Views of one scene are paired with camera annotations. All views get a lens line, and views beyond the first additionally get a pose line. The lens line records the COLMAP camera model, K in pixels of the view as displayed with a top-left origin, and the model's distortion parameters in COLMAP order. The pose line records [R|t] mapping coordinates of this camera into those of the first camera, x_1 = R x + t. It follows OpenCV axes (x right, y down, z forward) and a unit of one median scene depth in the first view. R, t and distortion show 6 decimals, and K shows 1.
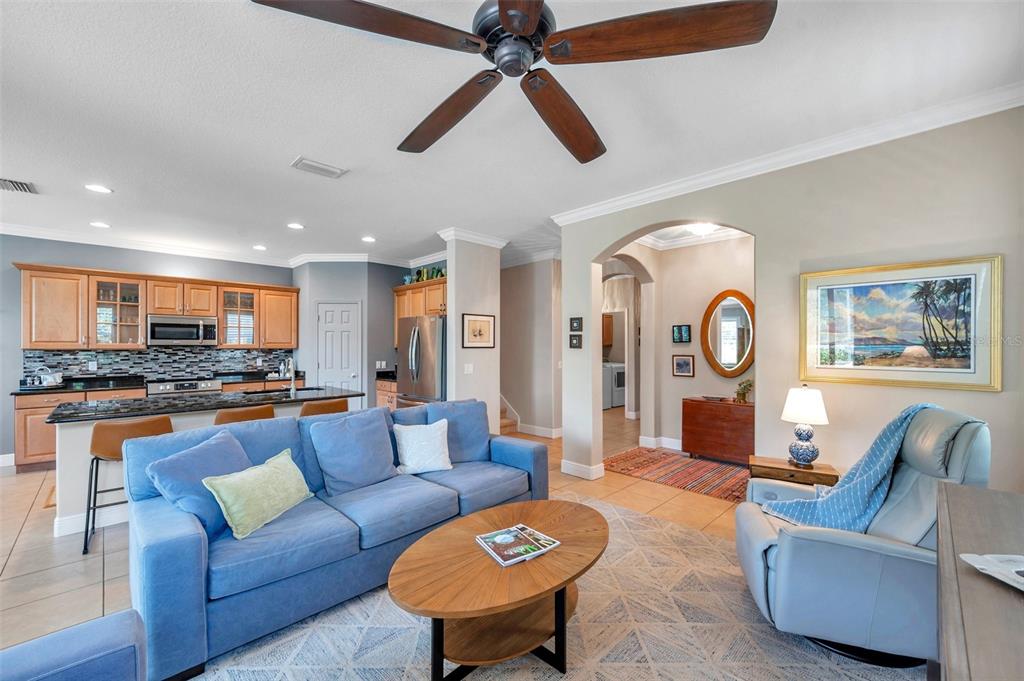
lens RADIAL K [[419.4, 0, 511.9], [0, 419.4, 348.5], [0, 0, 1]] dist [0.000066, -0.000009]
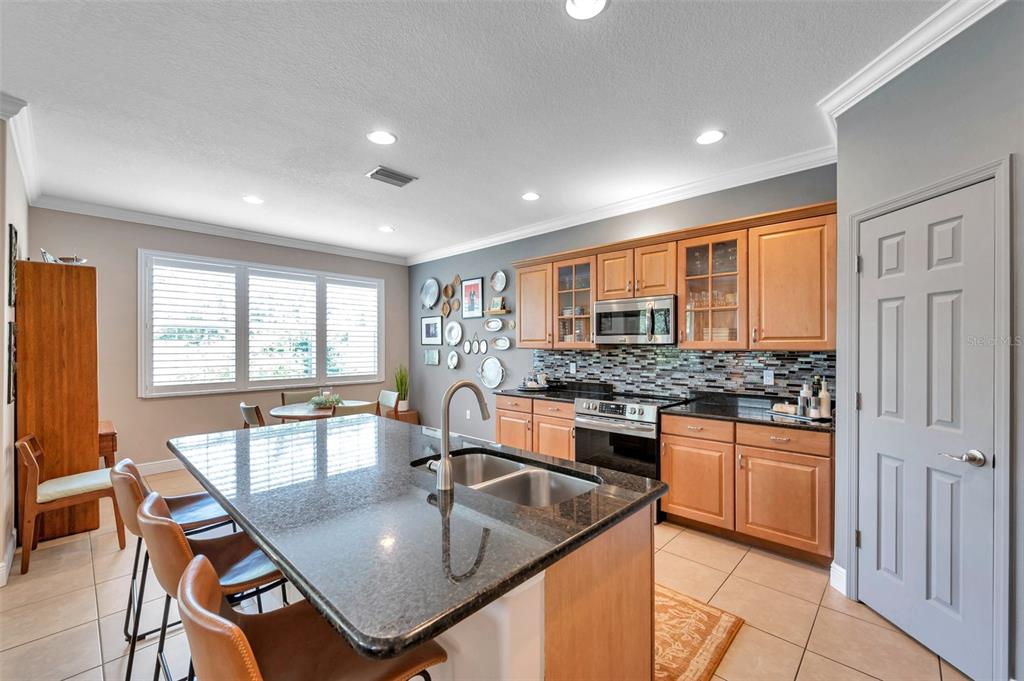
lens RADIAL K [[420.1, 0, 510.1], [0, 420.1, 346.1], [0, 0, 1]] dist [-0.000506, 0.000017]
pose [[0.033096, 0.002115, -0.999450, -0.138713], [-0.005616, 0.999982, 0.001930, -0.004430], [0.999436, 0.005549, 0.033107, 0.785537]]
